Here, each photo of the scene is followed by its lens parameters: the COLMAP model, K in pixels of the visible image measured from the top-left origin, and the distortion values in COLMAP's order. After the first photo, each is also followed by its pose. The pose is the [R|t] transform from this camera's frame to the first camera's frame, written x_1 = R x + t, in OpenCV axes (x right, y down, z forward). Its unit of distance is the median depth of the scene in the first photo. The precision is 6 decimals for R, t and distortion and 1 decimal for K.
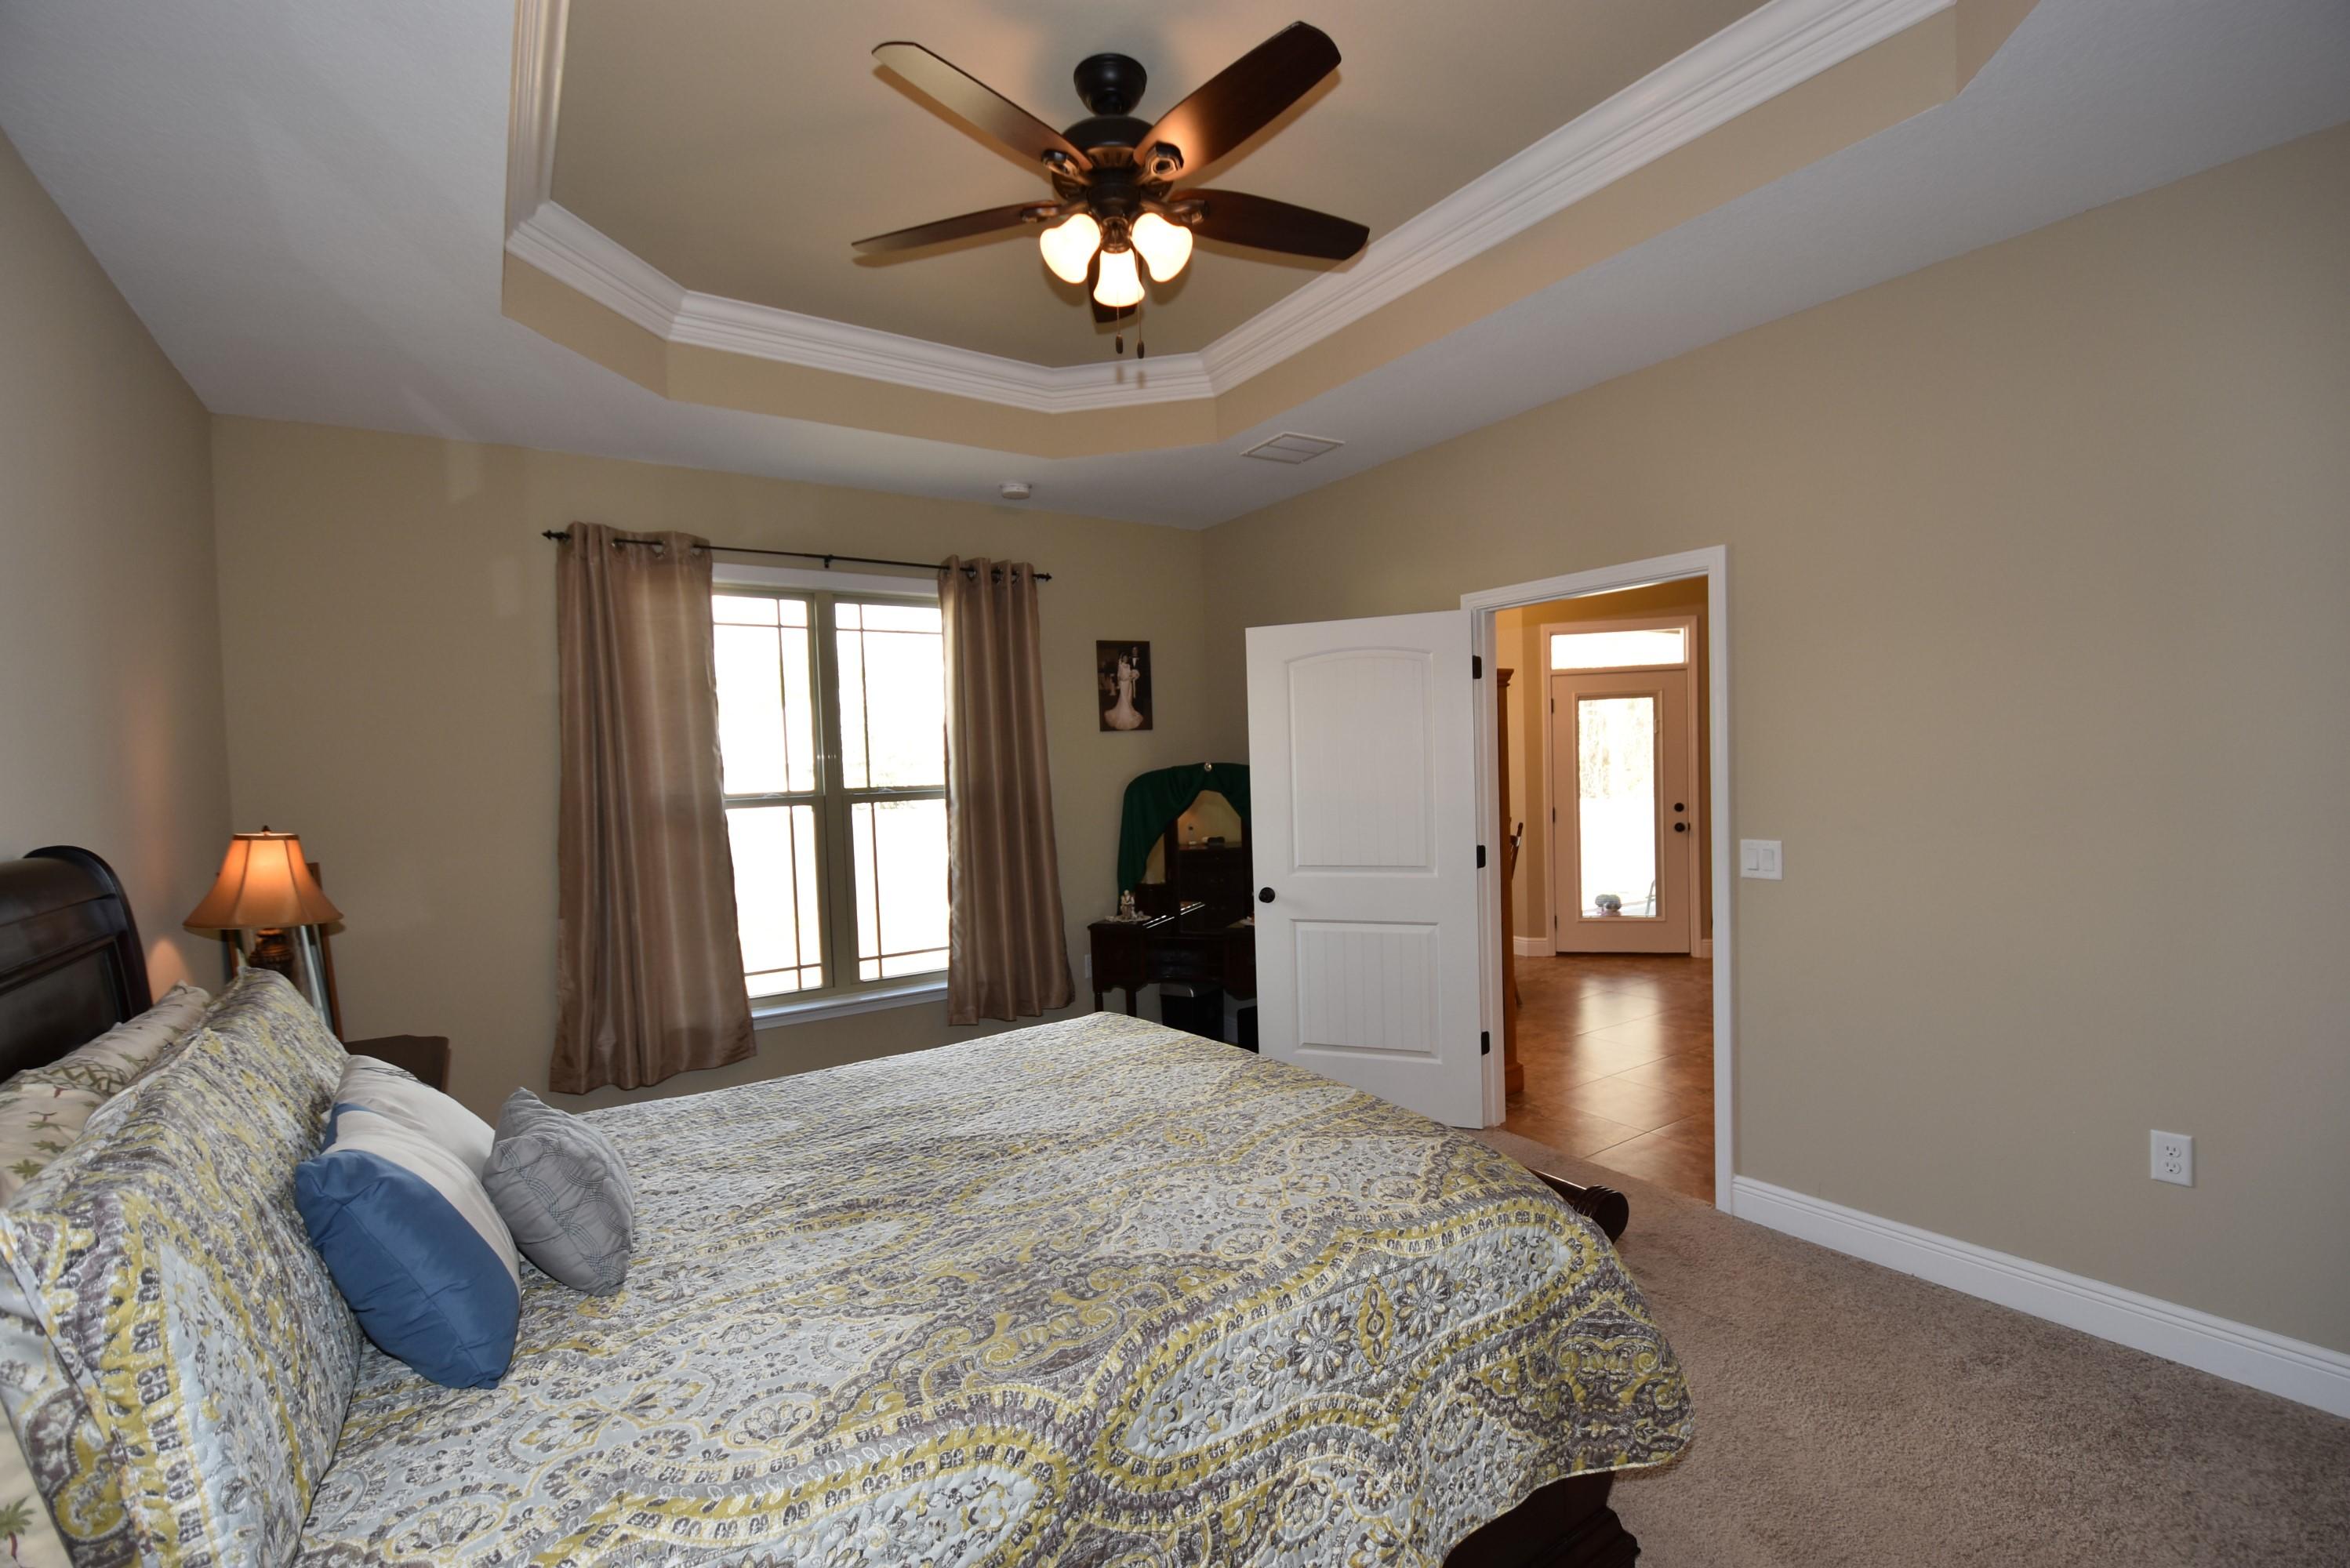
lens RADIAL K [[1022.7, 0, 1173.2], [0, 1022.7, 794.6], [0, 0, 1]] dist [-0.001022, -0.011695]
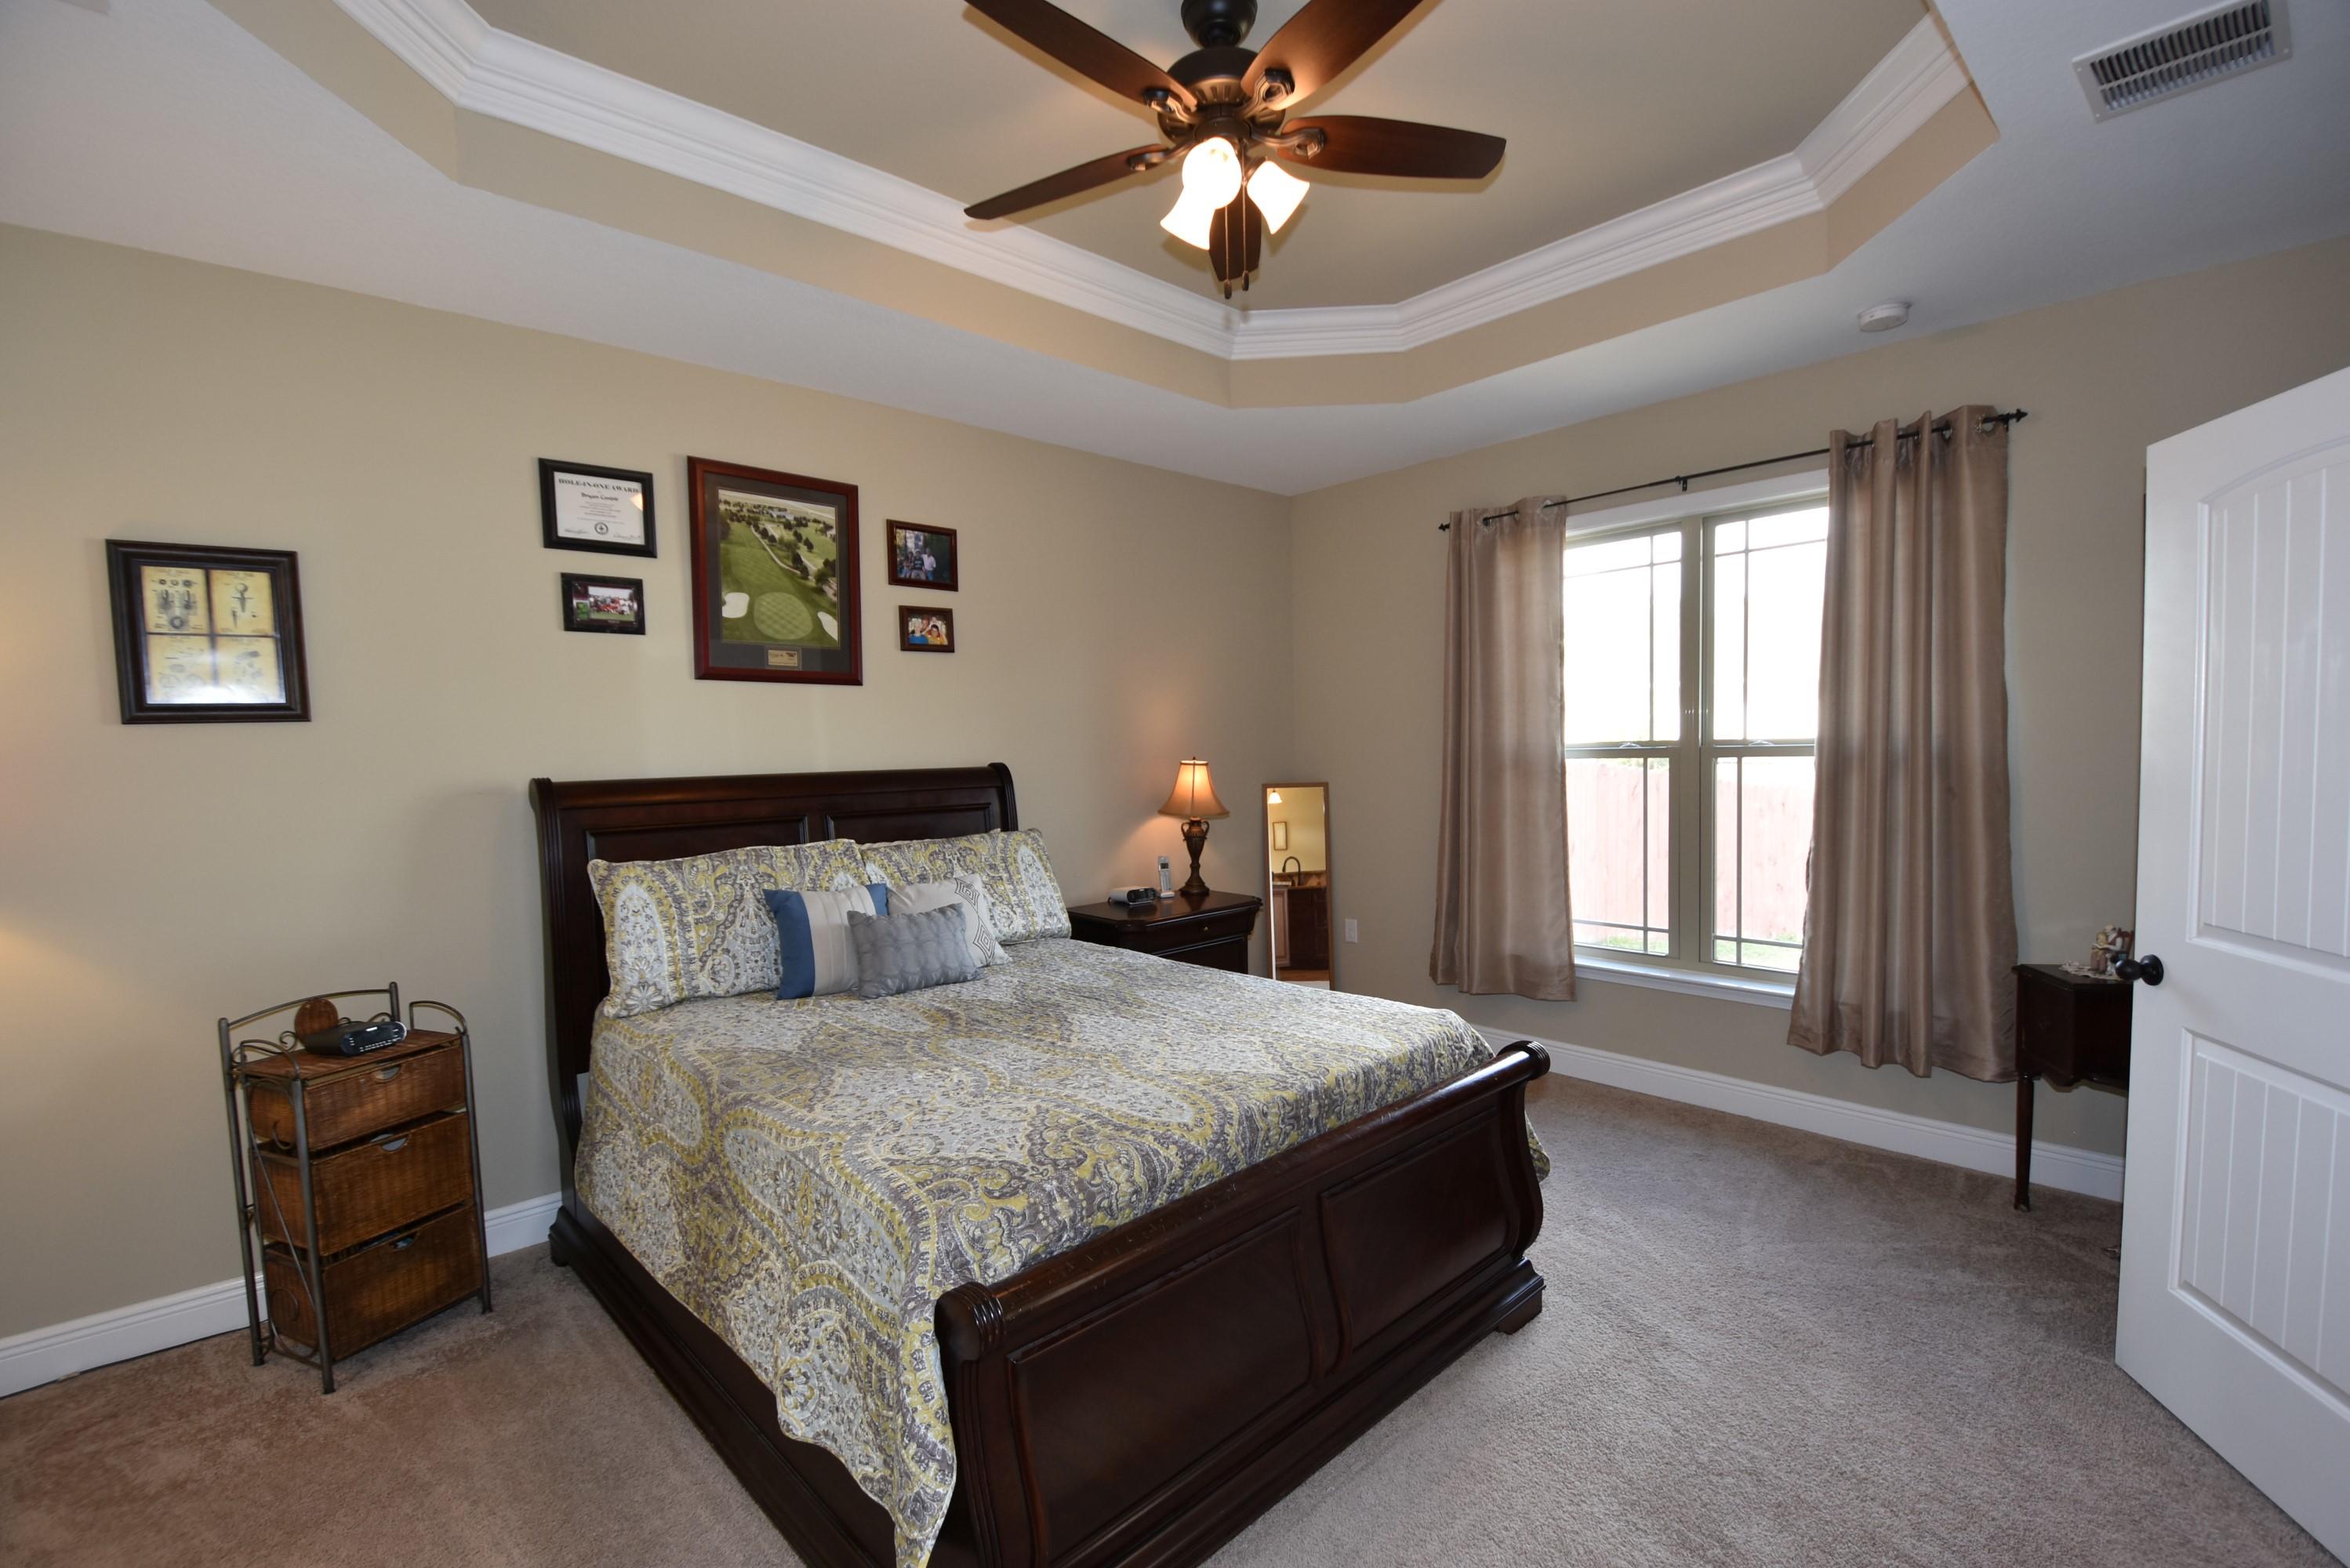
lens RADIAL K [[1022.7, 0, 1175.8], [0, 1022.7, 799.7], [0, 0, 1]] dist [-0.001022, -0.011695]
pose [[0.156391, 0.080434, -0.984415, 0.487414], [-0.009187, 0.996754, 0.079983, -0.021340], [0.987653, -0.003465, 0.156622, 0.425812]]
